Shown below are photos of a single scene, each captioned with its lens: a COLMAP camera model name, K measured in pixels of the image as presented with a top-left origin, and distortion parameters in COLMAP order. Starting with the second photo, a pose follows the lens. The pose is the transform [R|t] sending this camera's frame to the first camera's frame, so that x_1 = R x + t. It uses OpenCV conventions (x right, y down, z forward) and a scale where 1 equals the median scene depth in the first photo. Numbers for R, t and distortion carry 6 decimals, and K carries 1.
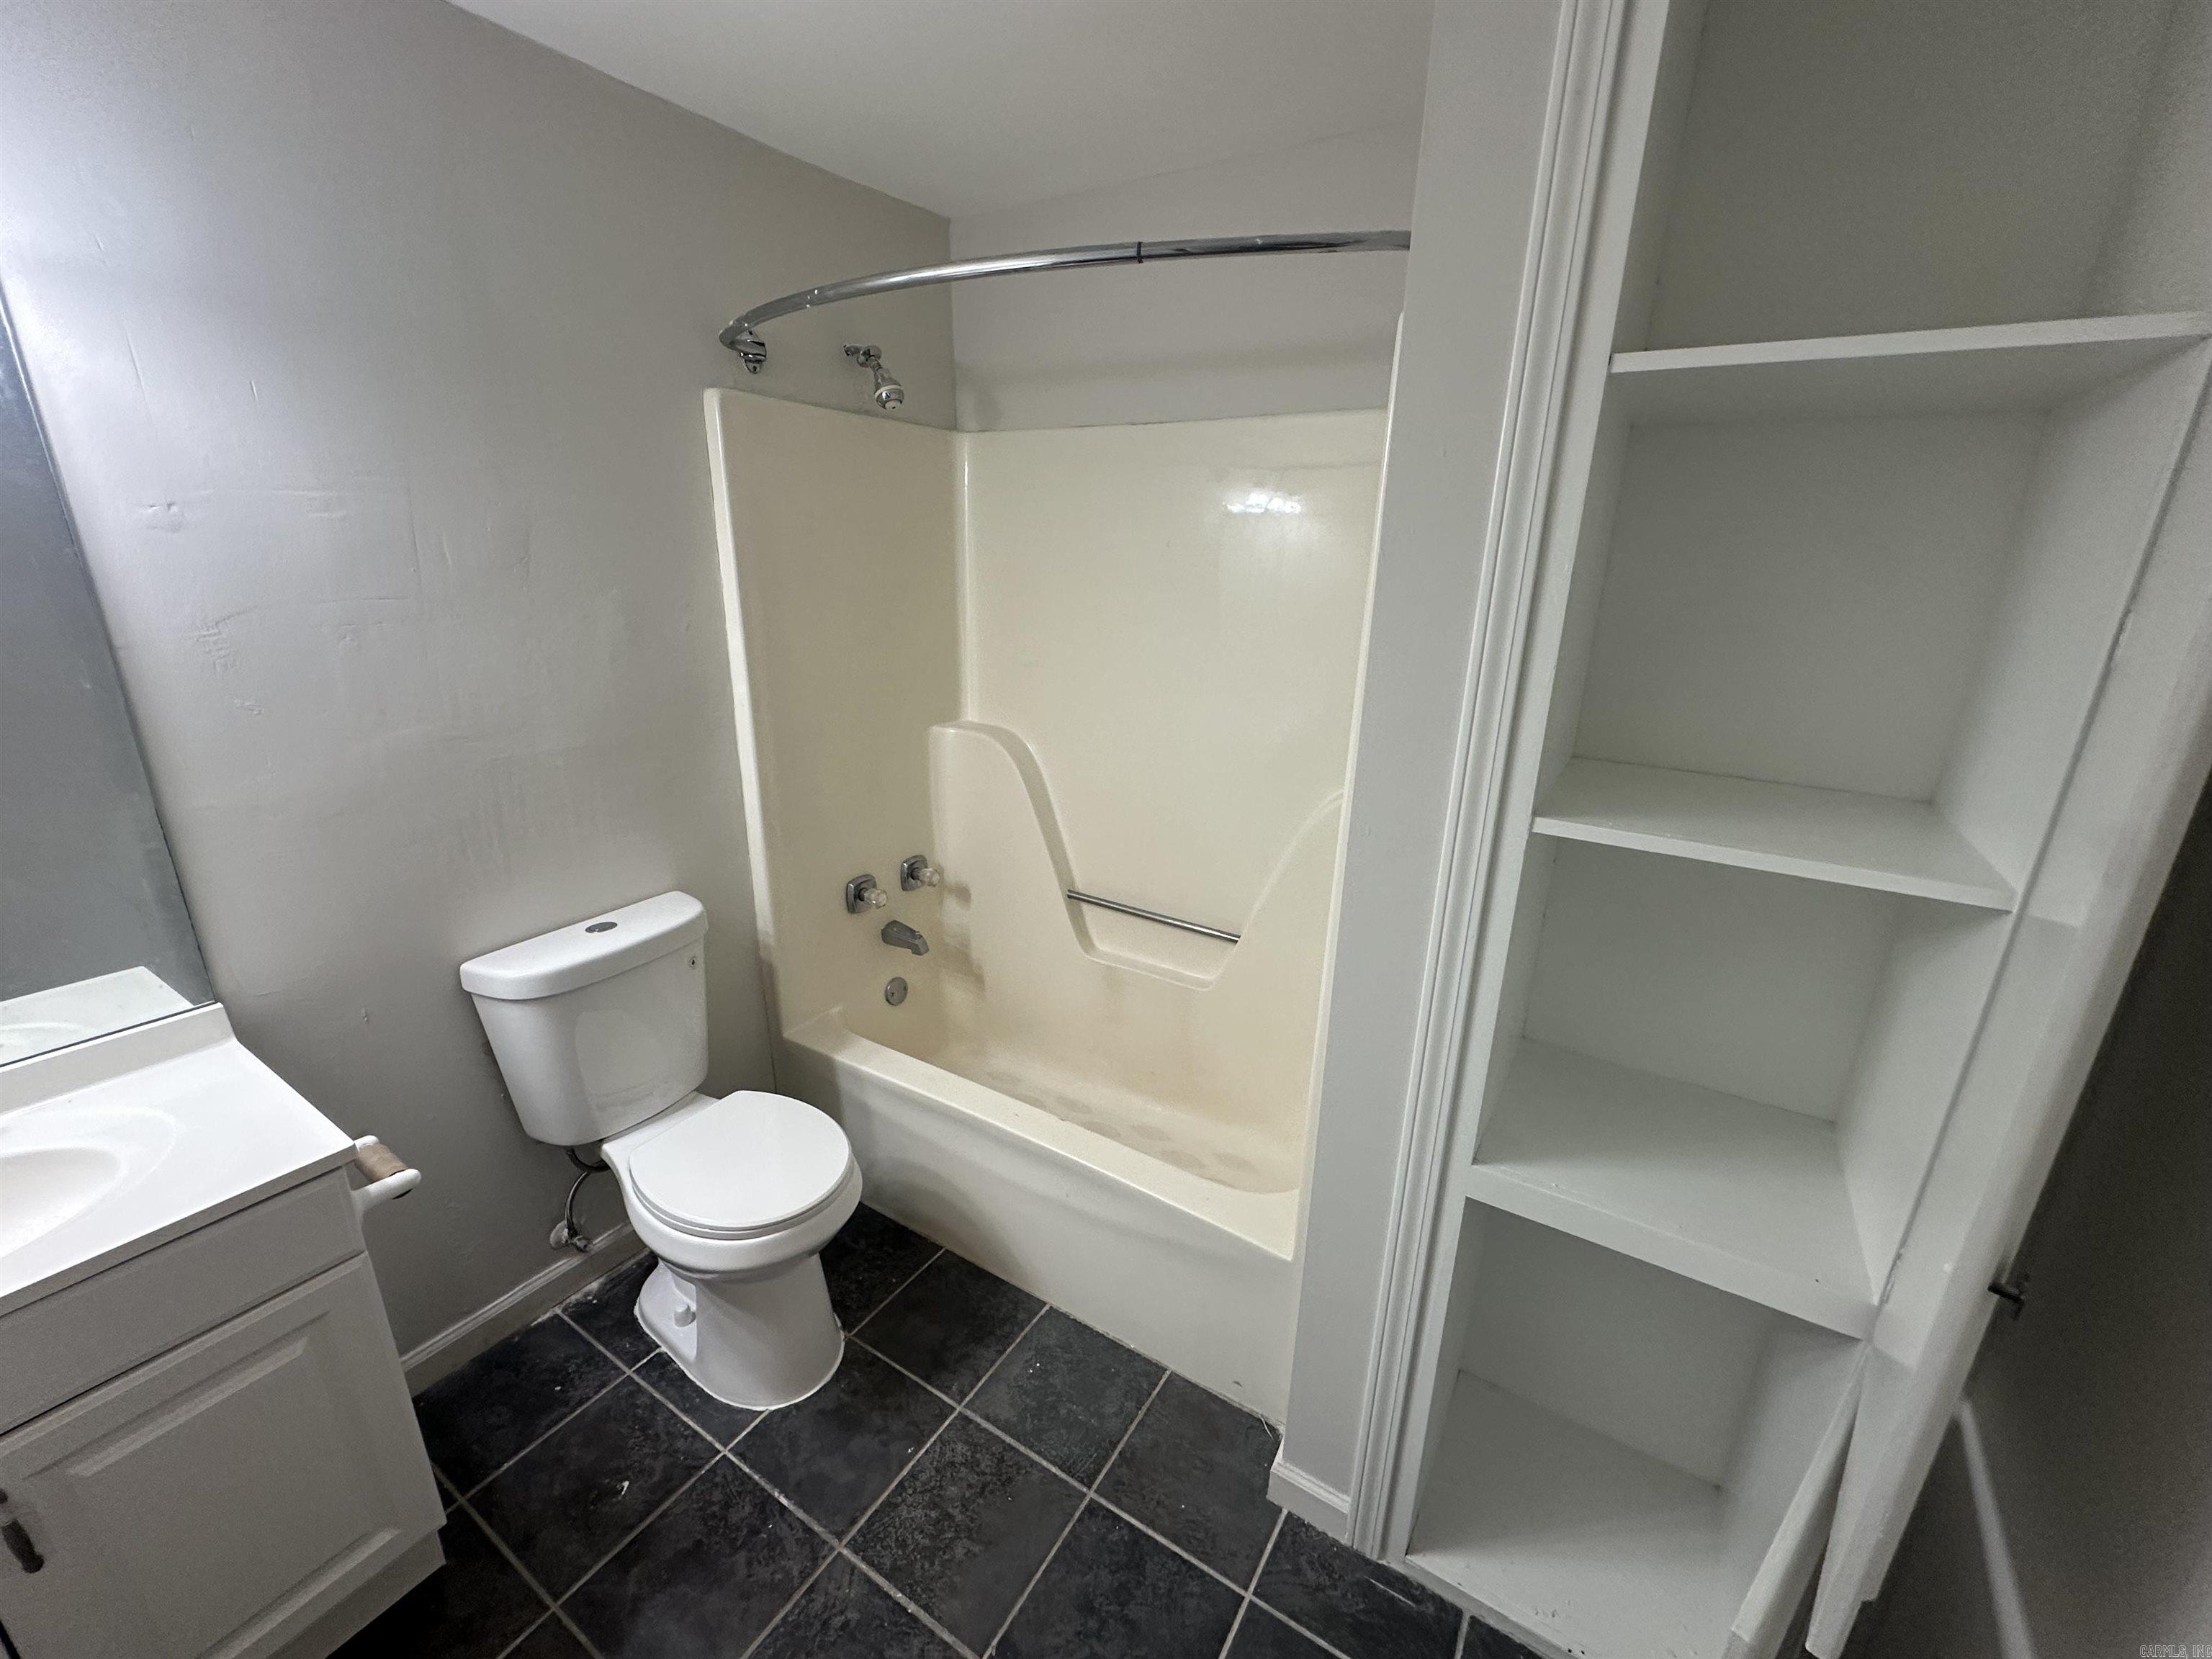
lens RADIAL K [[884.6, 0, 1106.0], [0, 884.6, 829.5], [0, 0, 1]] dist [-0.006312, 0.000555]
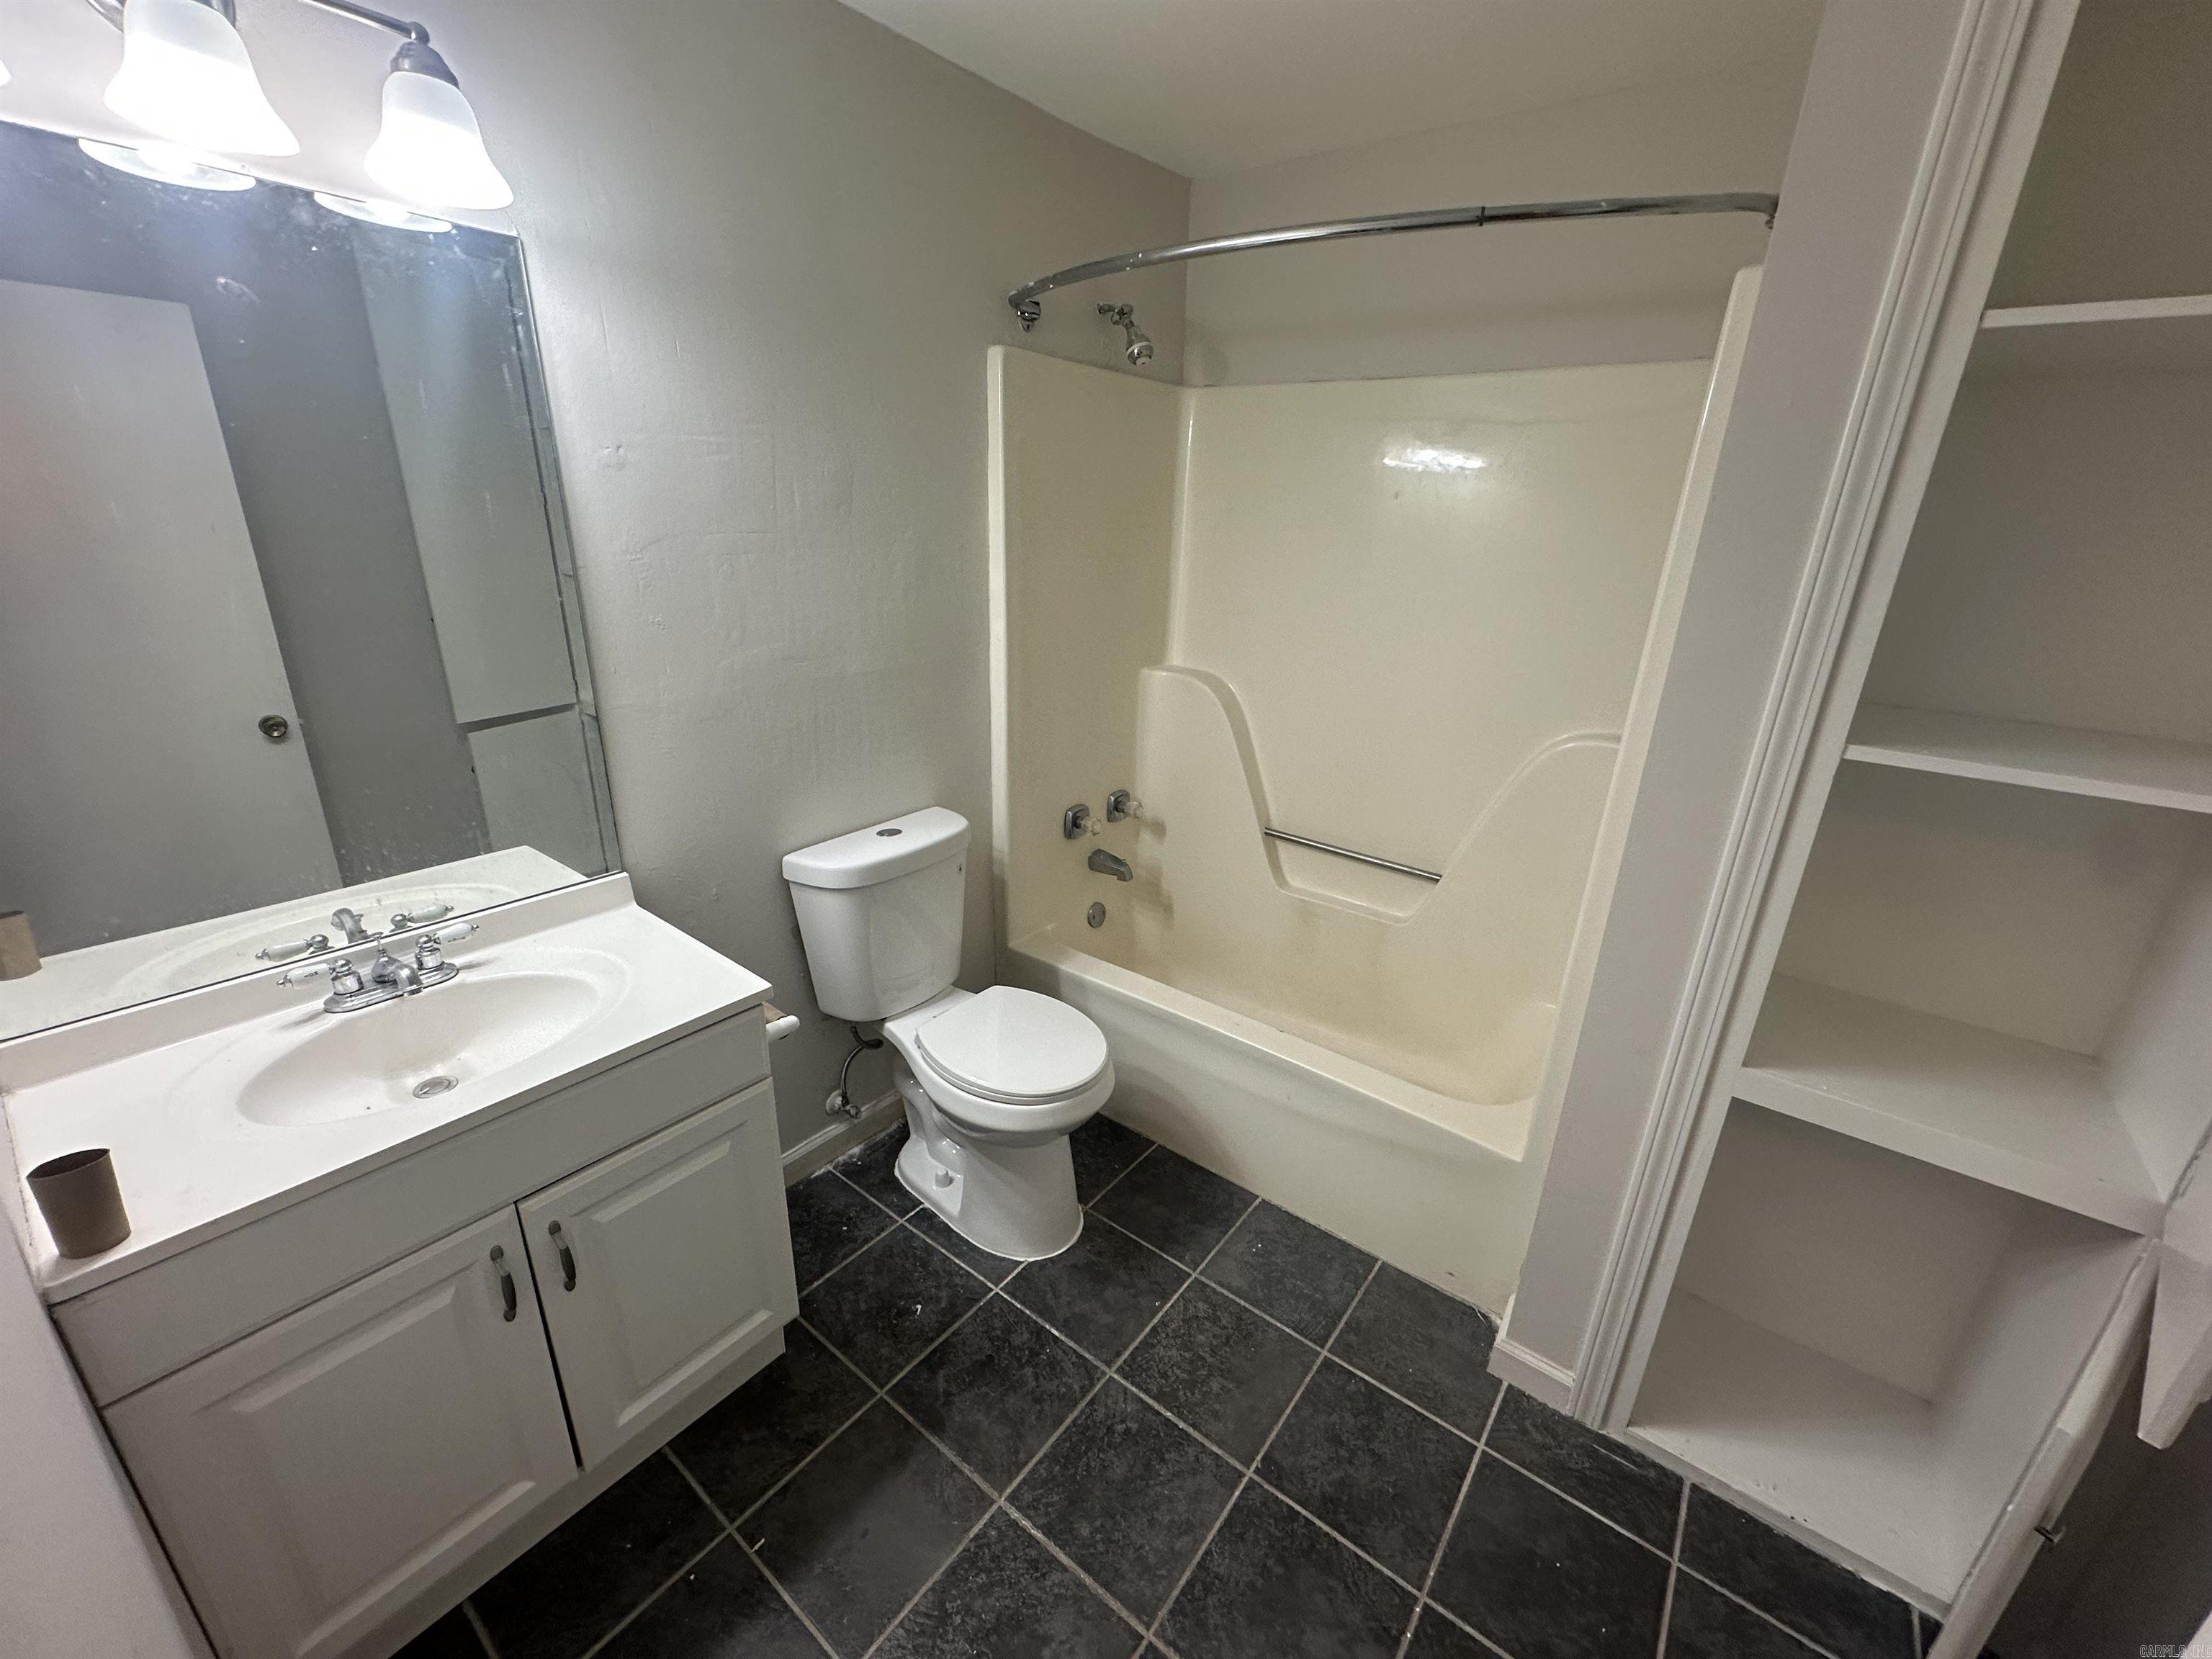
lens RADIAL K [[884.6, 0, 1106.0], [0, 884.6, 829.5], [0, 0, 1]] dist [-0.006312, 0.000555]
pose [[0.995083, 0.043093, -0.089178, -0.212081], [-0.039617, 0.998398, 0.040392, 0.054523], [0.090776, -0.036660, 0.995196, -0.109436]]
